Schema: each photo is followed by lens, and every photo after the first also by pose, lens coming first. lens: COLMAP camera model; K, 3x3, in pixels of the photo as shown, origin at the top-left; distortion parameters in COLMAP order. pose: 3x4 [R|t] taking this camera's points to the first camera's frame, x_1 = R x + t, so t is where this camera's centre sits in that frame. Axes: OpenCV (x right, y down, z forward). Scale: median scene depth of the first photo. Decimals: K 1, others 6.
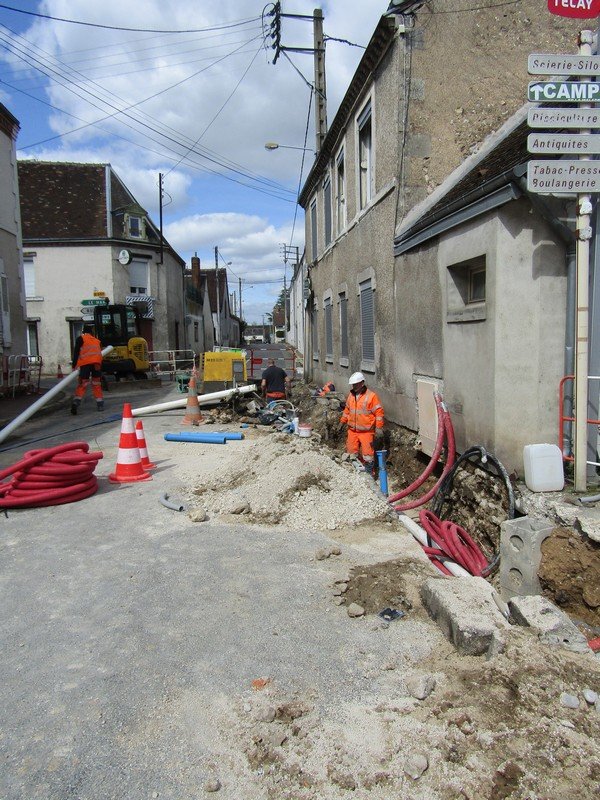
lens RADIAL K [[797.1, 0, 300.0], [0, 797.1, 400.0], [0, 0, 1]] dist [-0.002908, -0.018438]
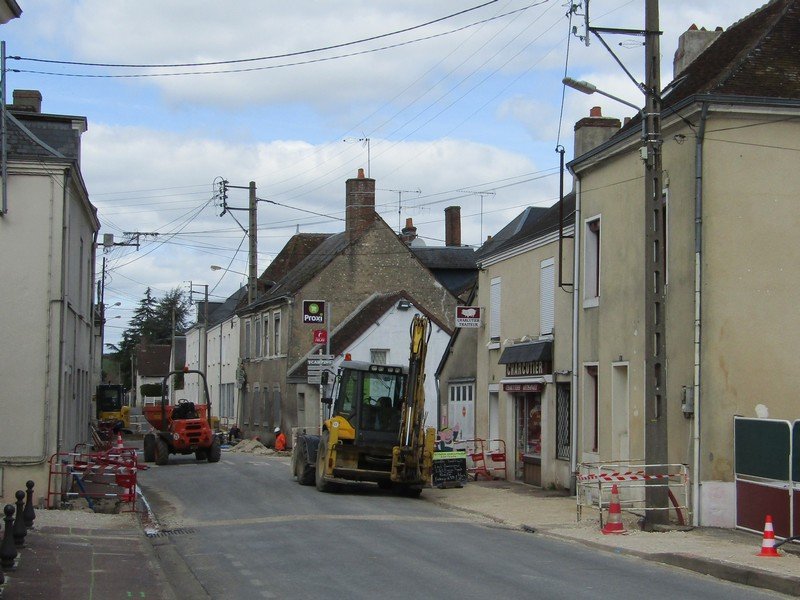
lens RADIAL K [[1653.6, 0, 486.2], [0, 1653.6, 299.9], [0, 0, 1]] dist [0.009776, 0.111646]
pose [[0.981589, 0.033474, 0.188047, -0.120748], [-0.008113, 0.990942, -0.134045, 0.124241], [-0.190831, 0.130051, 0.972970, -2.005722]]
